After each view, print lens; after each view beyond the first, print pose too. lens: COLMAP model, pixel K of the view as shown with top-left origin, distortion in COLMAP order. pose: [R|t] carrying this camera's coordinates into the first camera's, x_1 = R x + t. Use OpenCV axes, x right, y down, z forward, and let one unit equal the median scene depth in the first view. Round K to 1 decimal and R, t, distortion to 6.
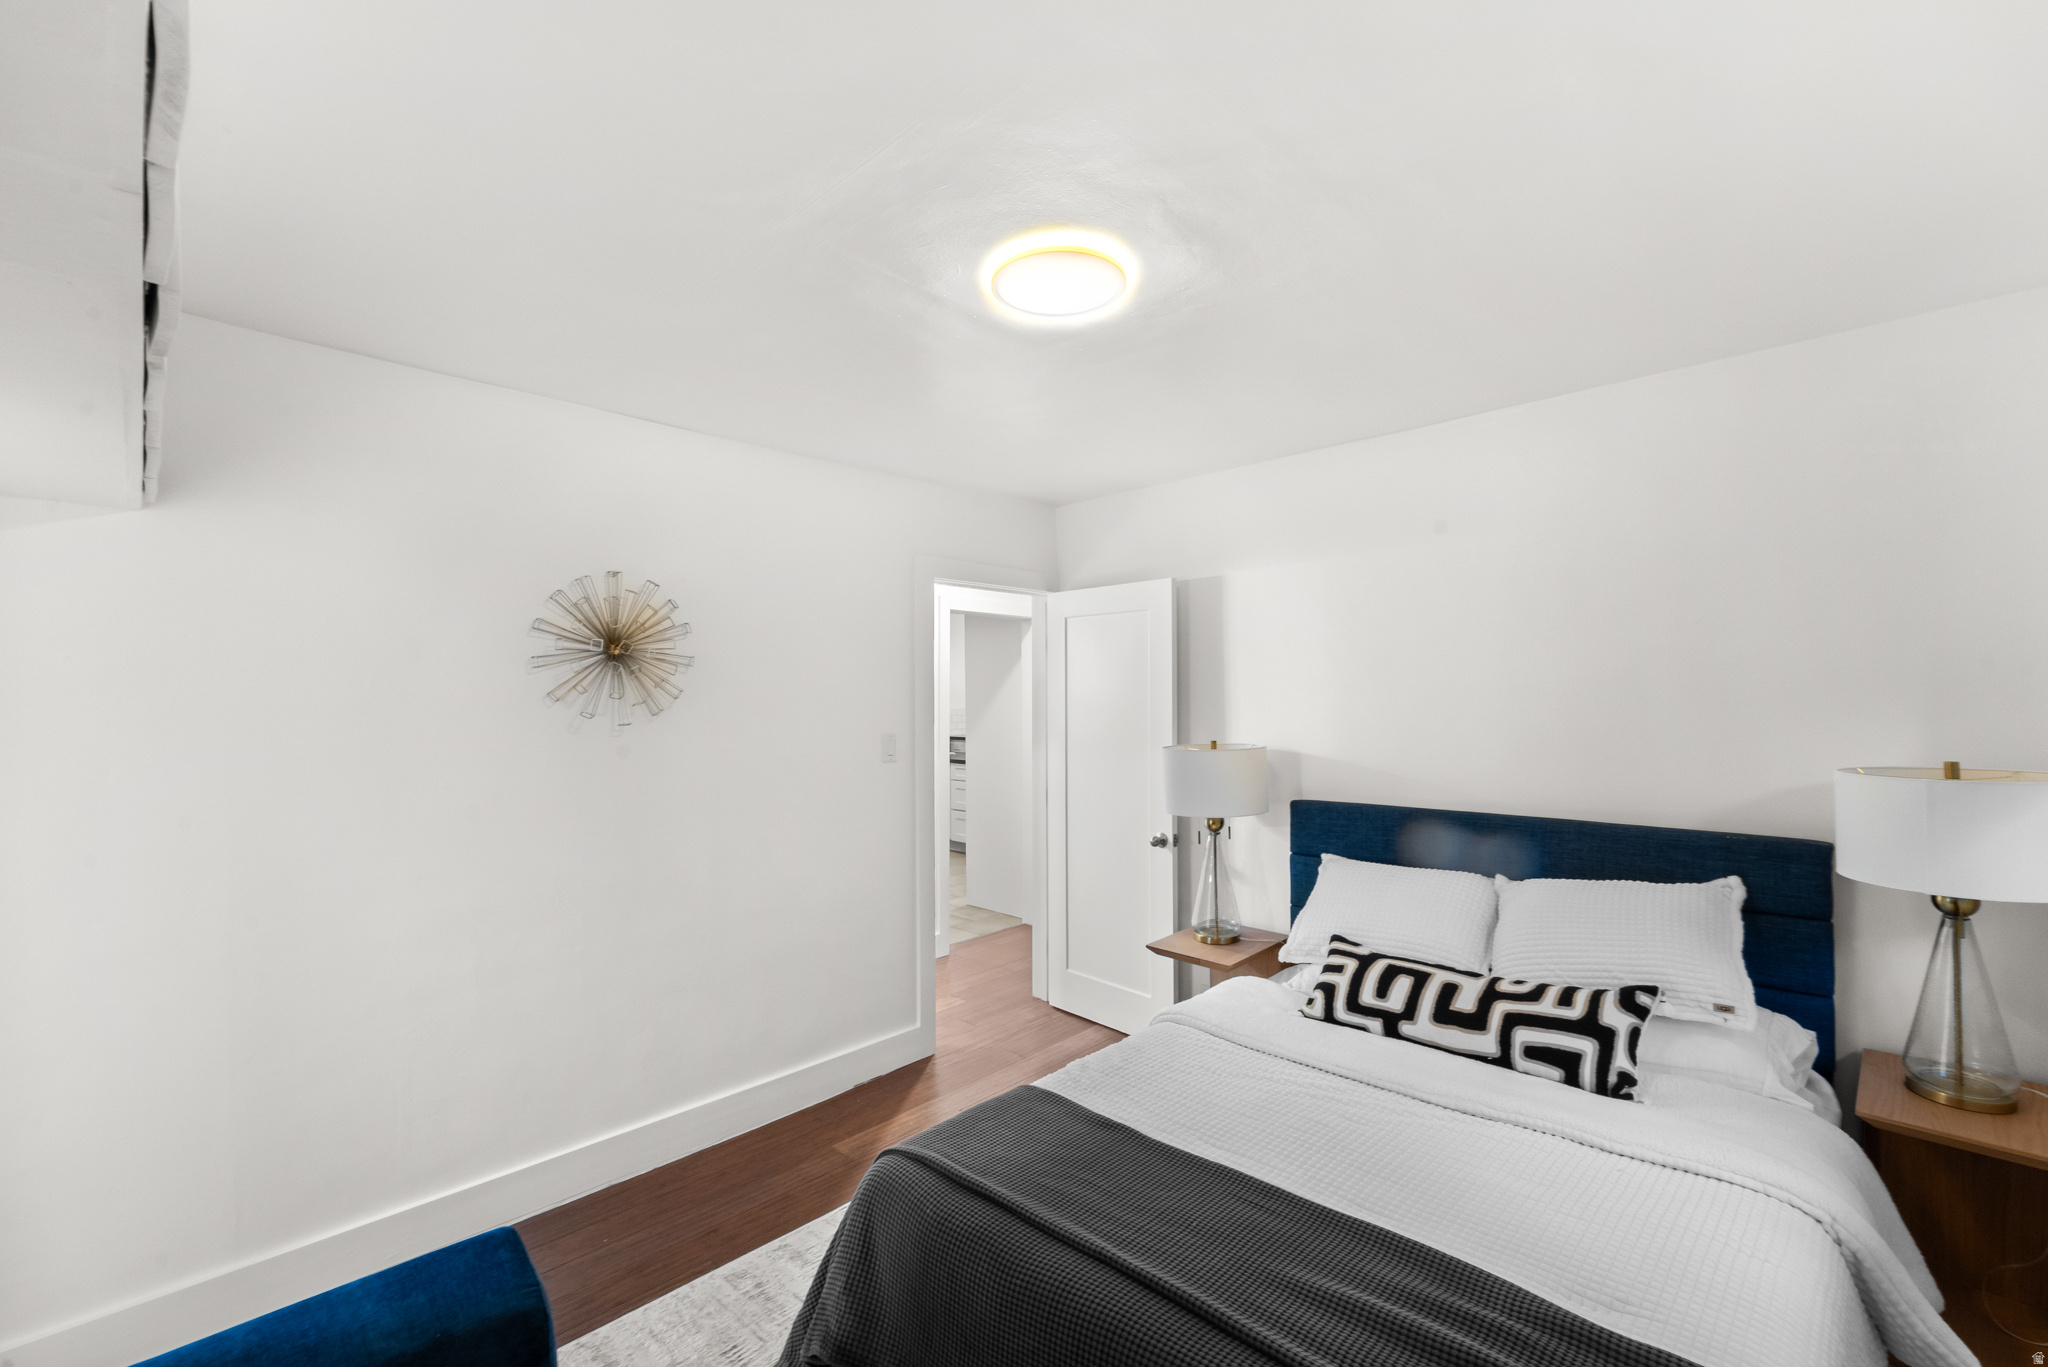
lens RADIAL K [[848.8, 0, 1027.4], [0, 848.8, 693.9], [0, 0, 1]] dist [0.005368, -0.000416]
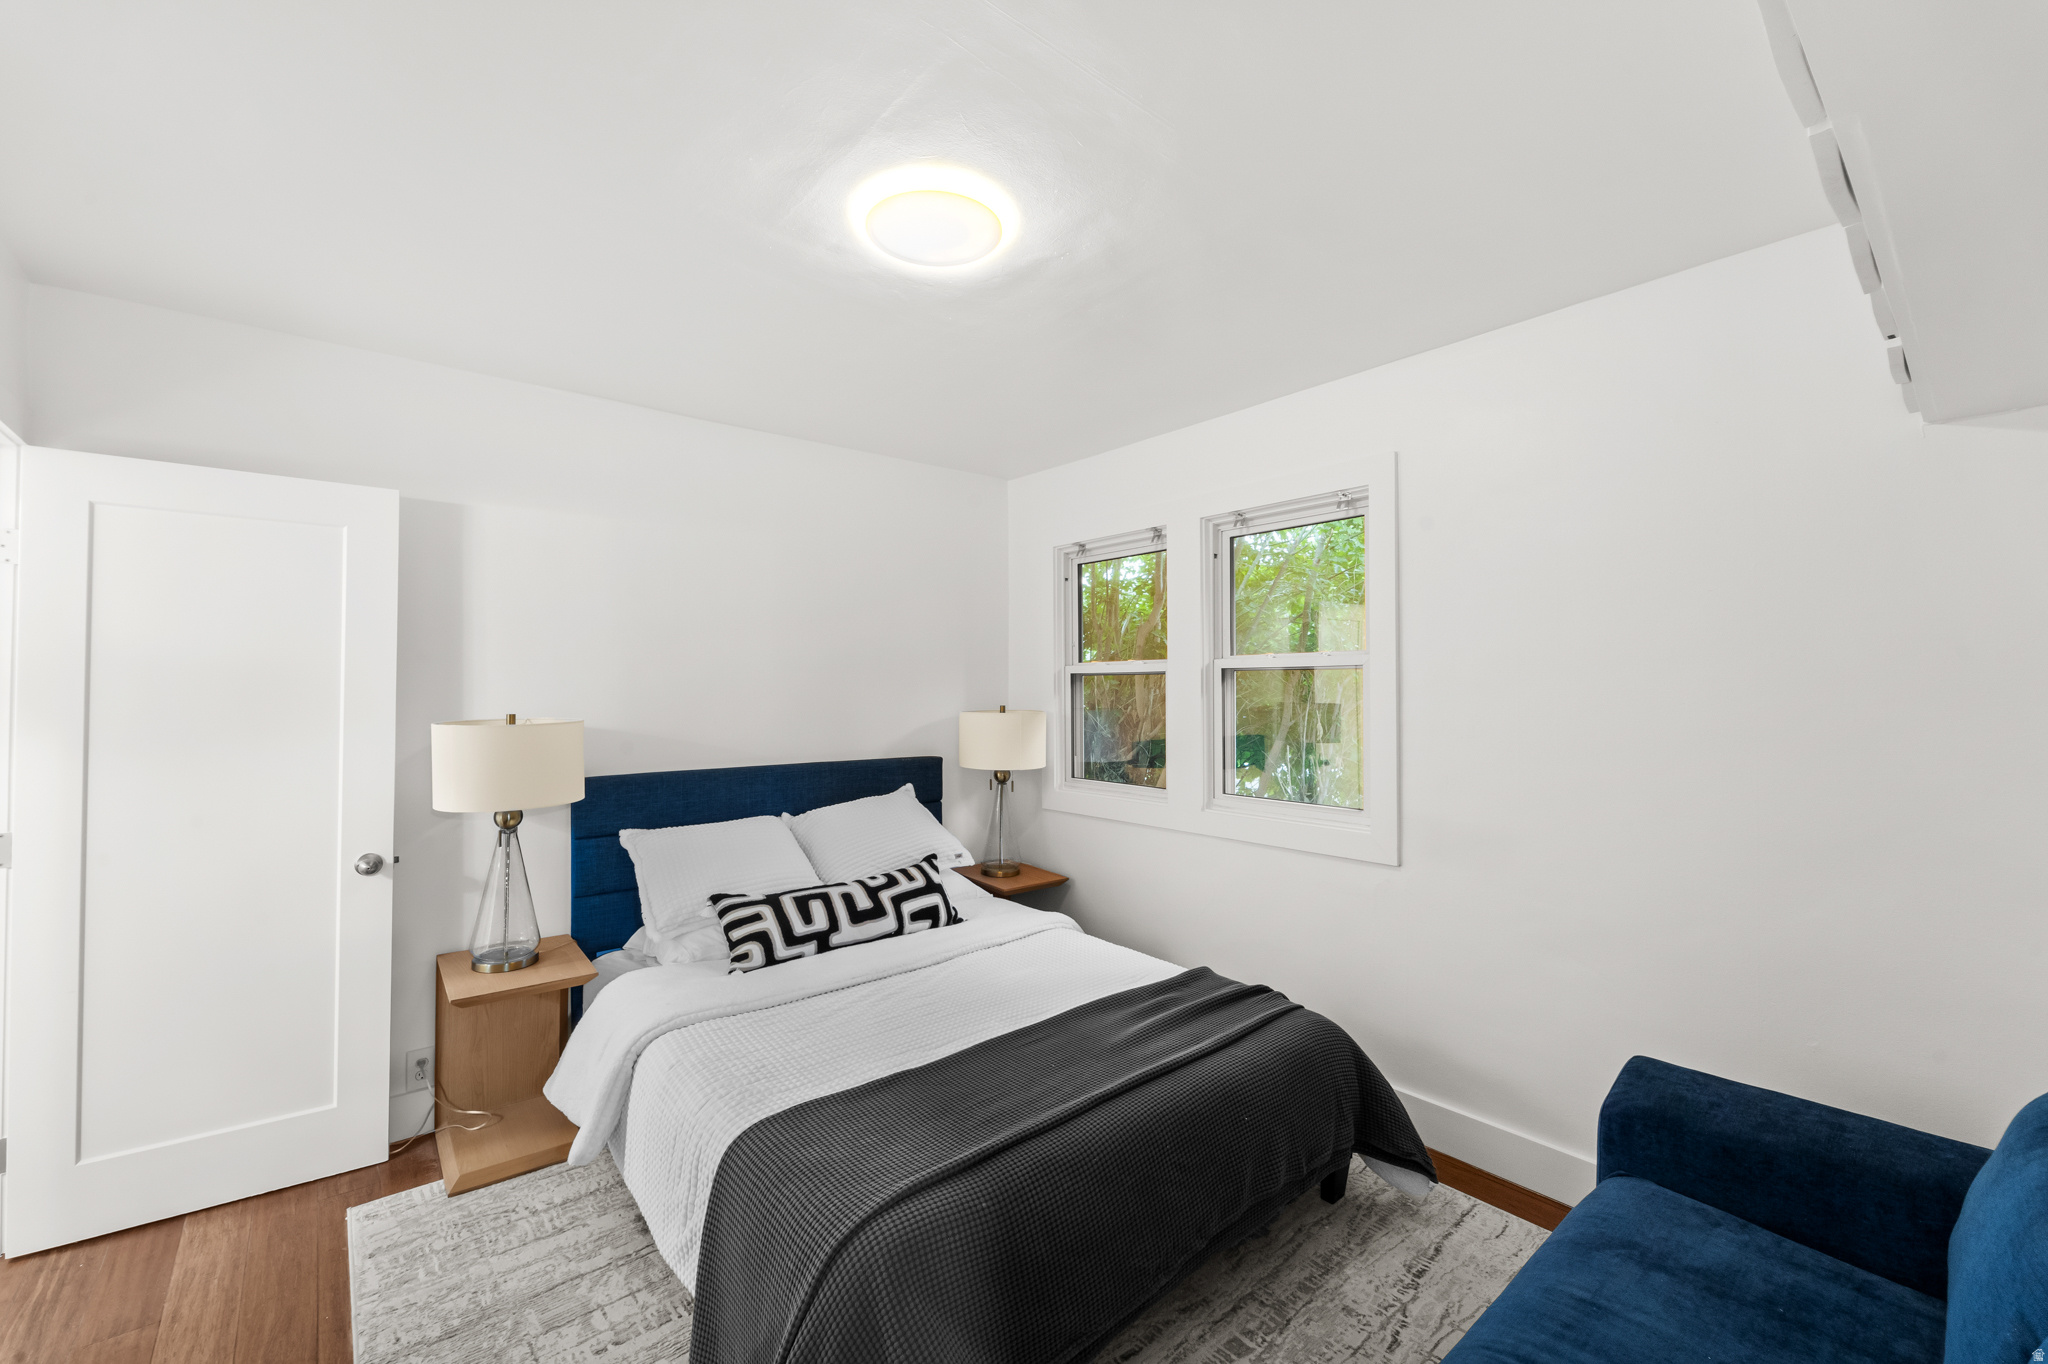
lens RADIAL K [[848.8, 0, 1009.6], [0, 848.8, 695.3], [0, 0, 1]] dist [0.005368, -0.000416]
pose [[0.116628, 0.002043, 0.993174, -0.707422], [-0.005302, 0.999985, -0.001434, 0.048980], [-0.993161, -0.005098, 0.116637, 0.608638]]
